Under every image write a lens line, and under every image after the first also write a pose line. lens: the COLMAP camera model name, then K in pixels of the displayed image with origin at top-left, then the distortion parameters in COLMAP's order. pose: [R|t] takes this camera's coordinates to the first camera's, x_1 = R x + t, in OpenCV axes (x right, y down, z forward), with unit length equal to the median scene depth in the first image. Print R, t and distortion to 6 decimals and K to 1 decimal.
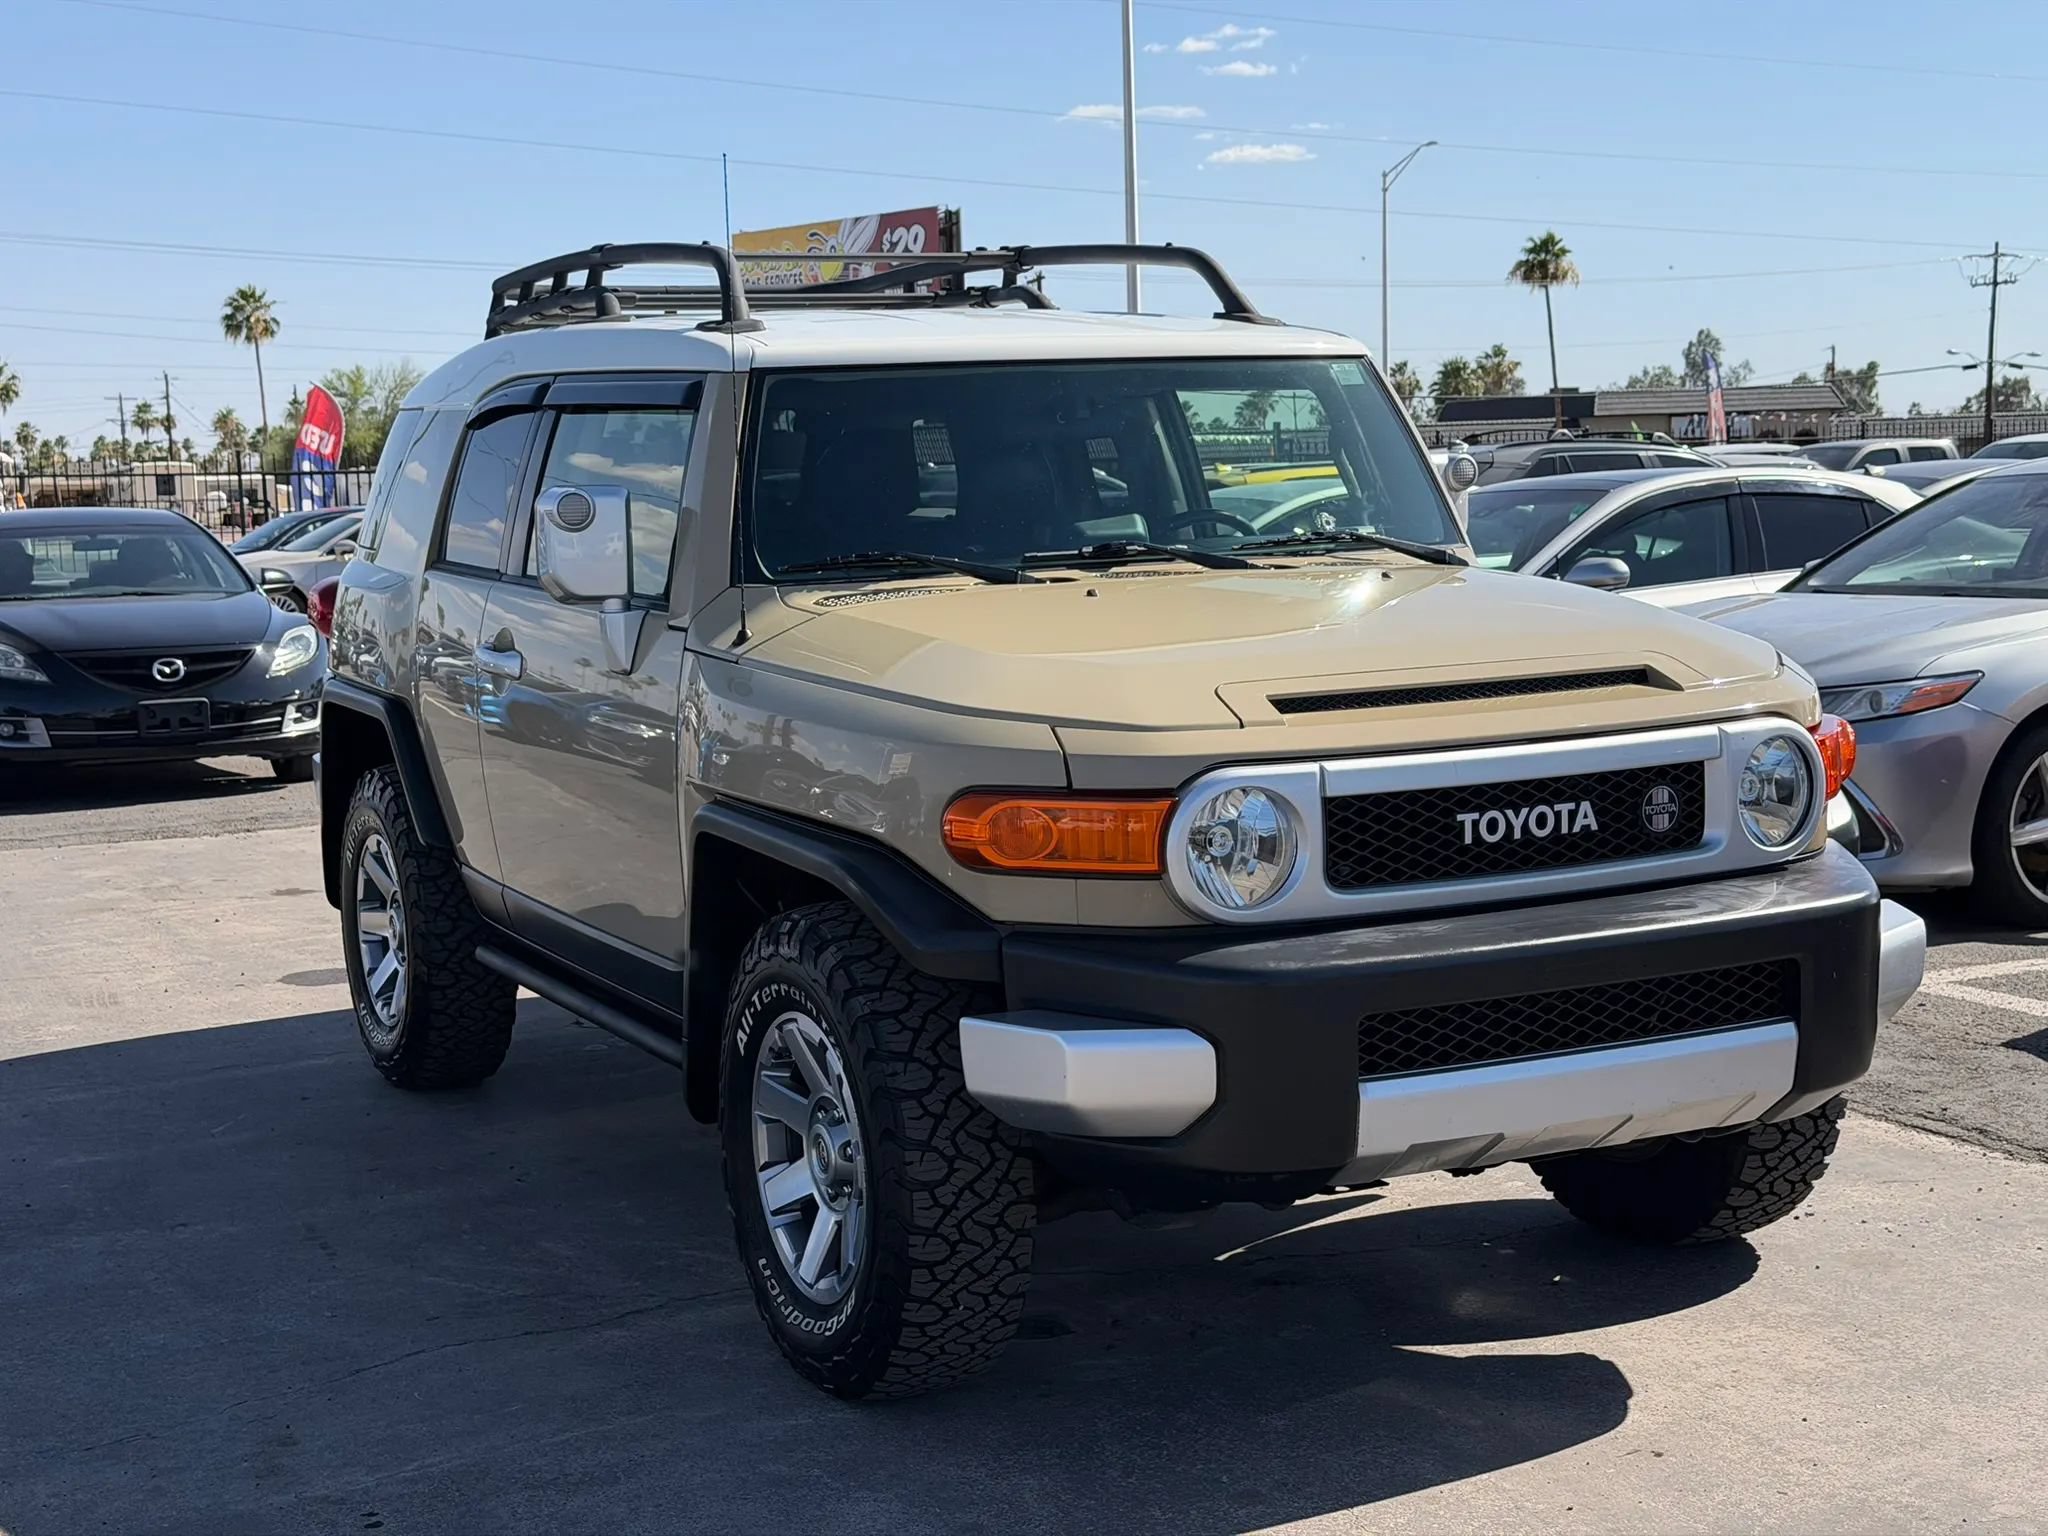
lens RADIAL K [[2855.4, 0, 1005.4], [0, 2855.4, 782.0], [0, 0, 1]] dist [0.115530, 0.000000]
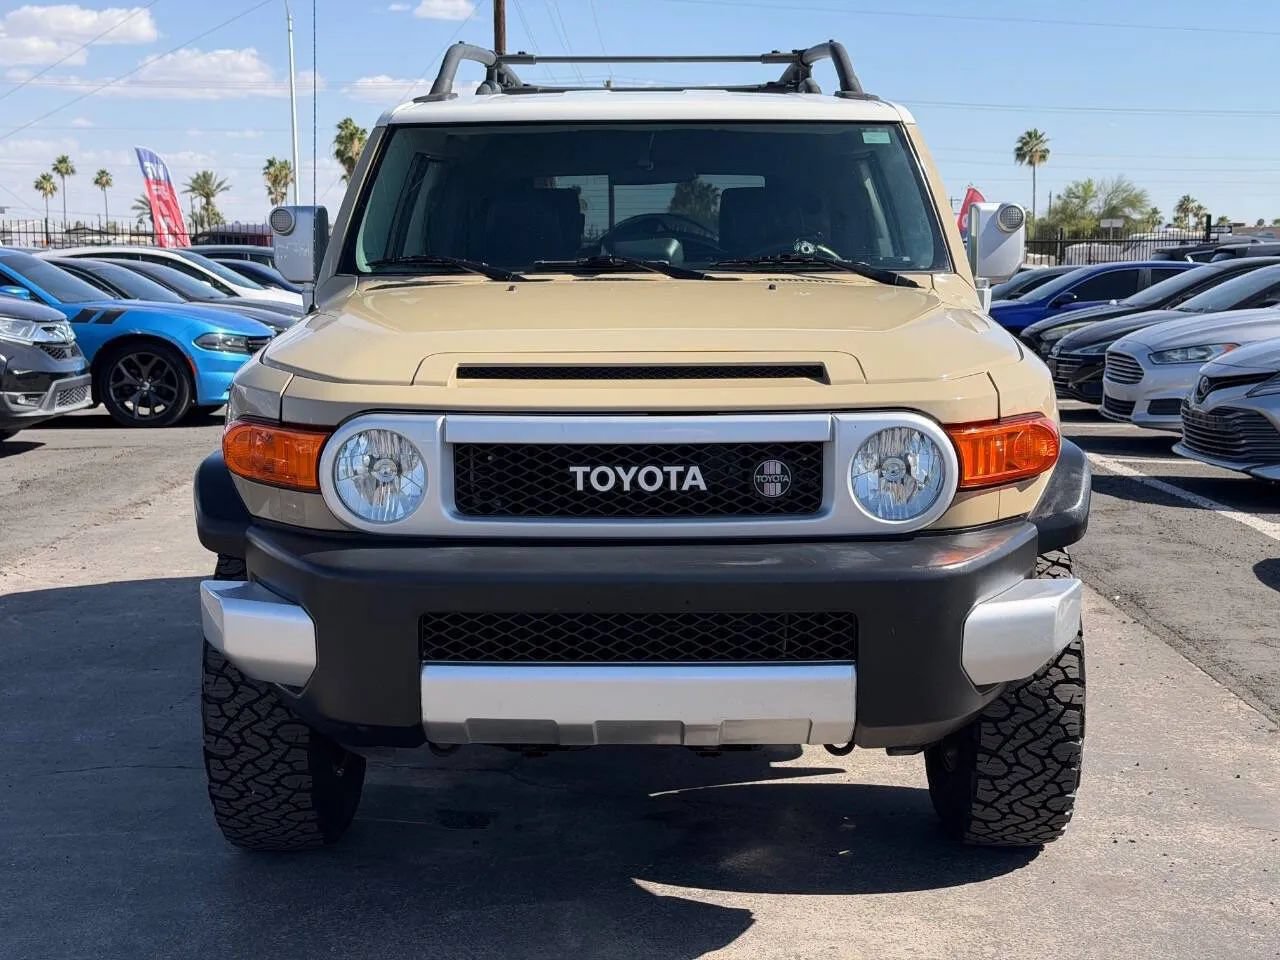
lens RADIAL K [[1784.6, 0, 649.6], [0, 1784.6, 490.2], [0, 0, 1]] dist [0.115530, 0.000000]
pose [[0.892219, 0.089909, -0.442562, 0.481787], [-0.078036, 0.995934, 0.045007, -0.014677], [0.444809, -0.005621, 0.895608, 0.279450]]
